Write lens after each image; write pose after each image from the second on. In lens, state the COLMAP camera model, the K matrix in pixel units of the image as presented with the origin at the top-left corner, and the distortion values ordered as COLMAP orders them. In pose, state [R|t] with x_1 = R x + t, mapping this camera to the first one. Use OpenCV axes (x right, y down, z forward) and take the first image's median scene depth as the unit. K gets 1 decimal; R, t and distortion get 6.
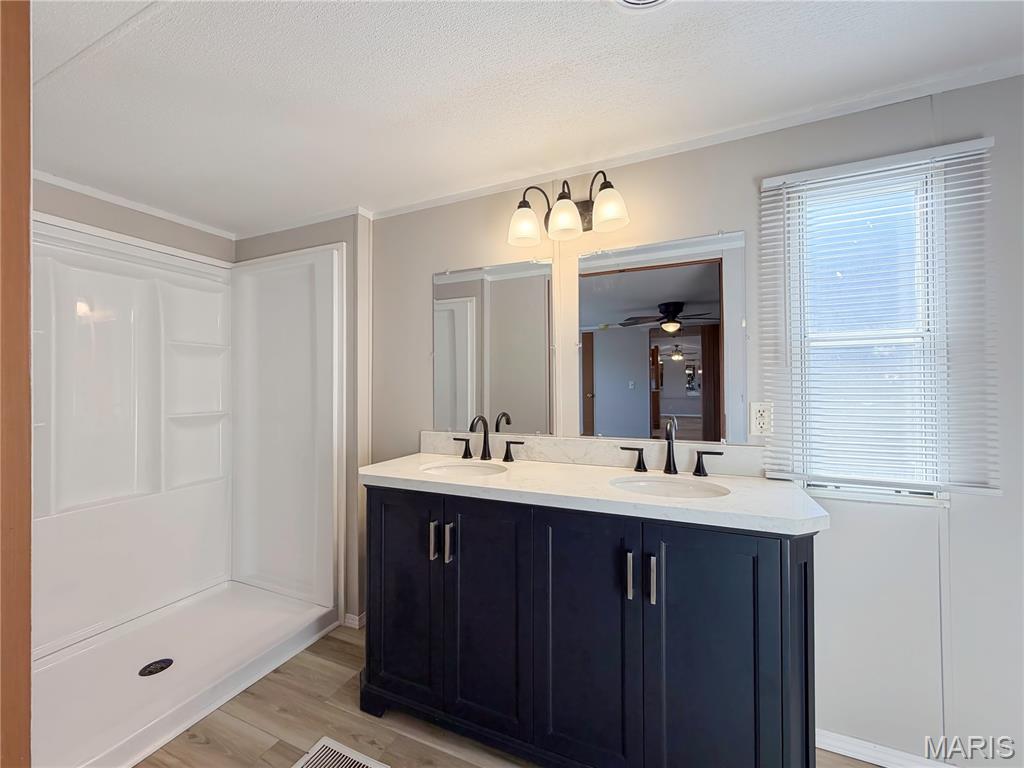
lens RADIAL K [[410.2, 0, 510.4], [0, 410.2, 382.5], [0, 0, 1]] dist [-0.000641, 0.000524]
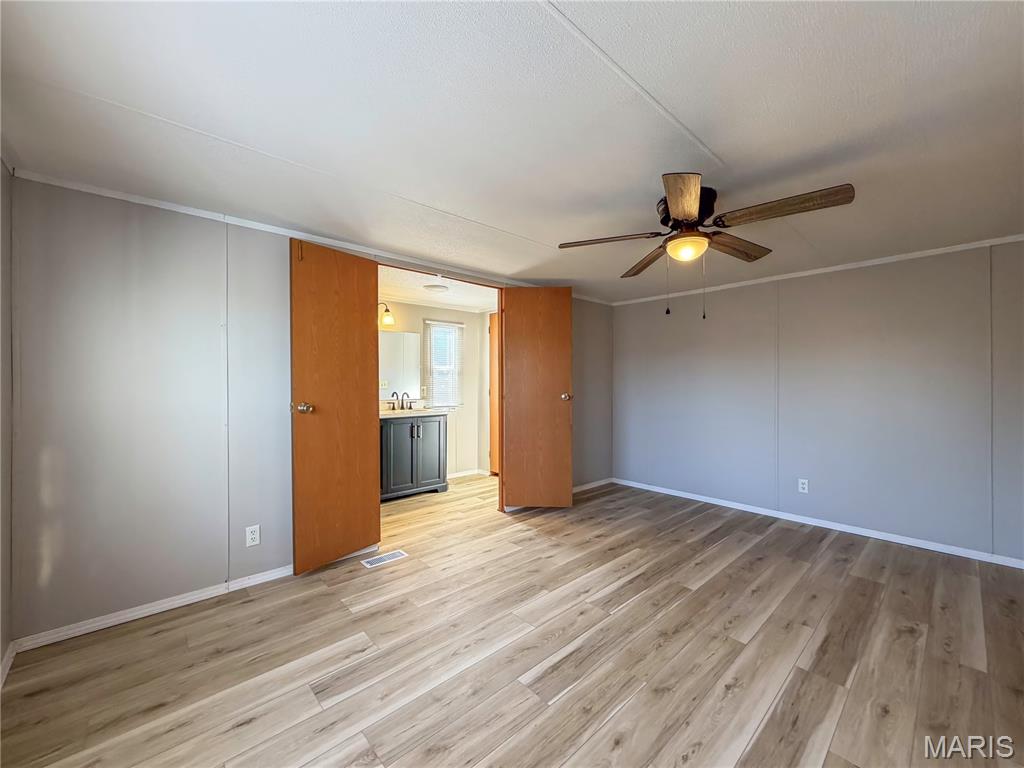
lens RADIAL K [[410.2, 0, 510.4], [0, 410.2, 382.5], [0, 0, 1]] dist [-0.000641, 0.000524]
pose [[0.404422, 0.004568, 0.914561, -1.893430], [-0.009829, 0.999951, -0.000649, 0.011241], [-0.914520, -0.008727, 0.404447, -0.872826]]
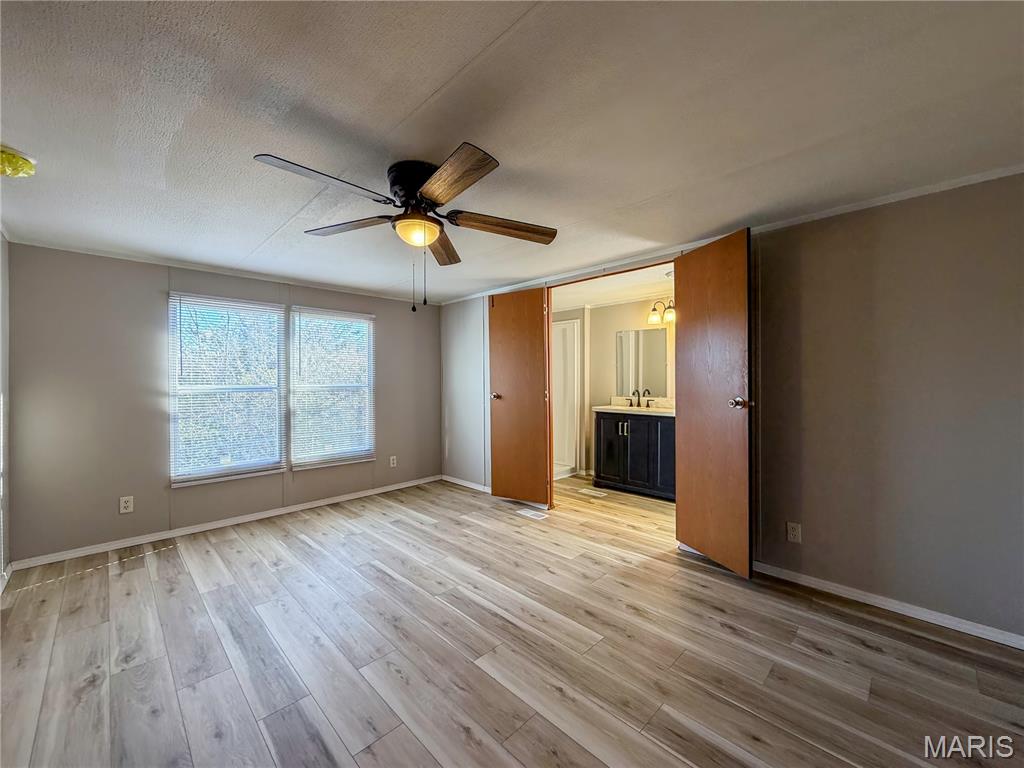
lens RADIAL K [[410.2, 0, 510.4], [0, 410.2, 382.5], [0, 0, 1]] dist [-0.000641, 0.000524]
pose [[0.930781, 0.005982, -0.365529, 0.140414], [0.000824, 0.999829, 0.018460, -0.014316], [0.365577, -0.017483, 0.930617, -1.825174]]
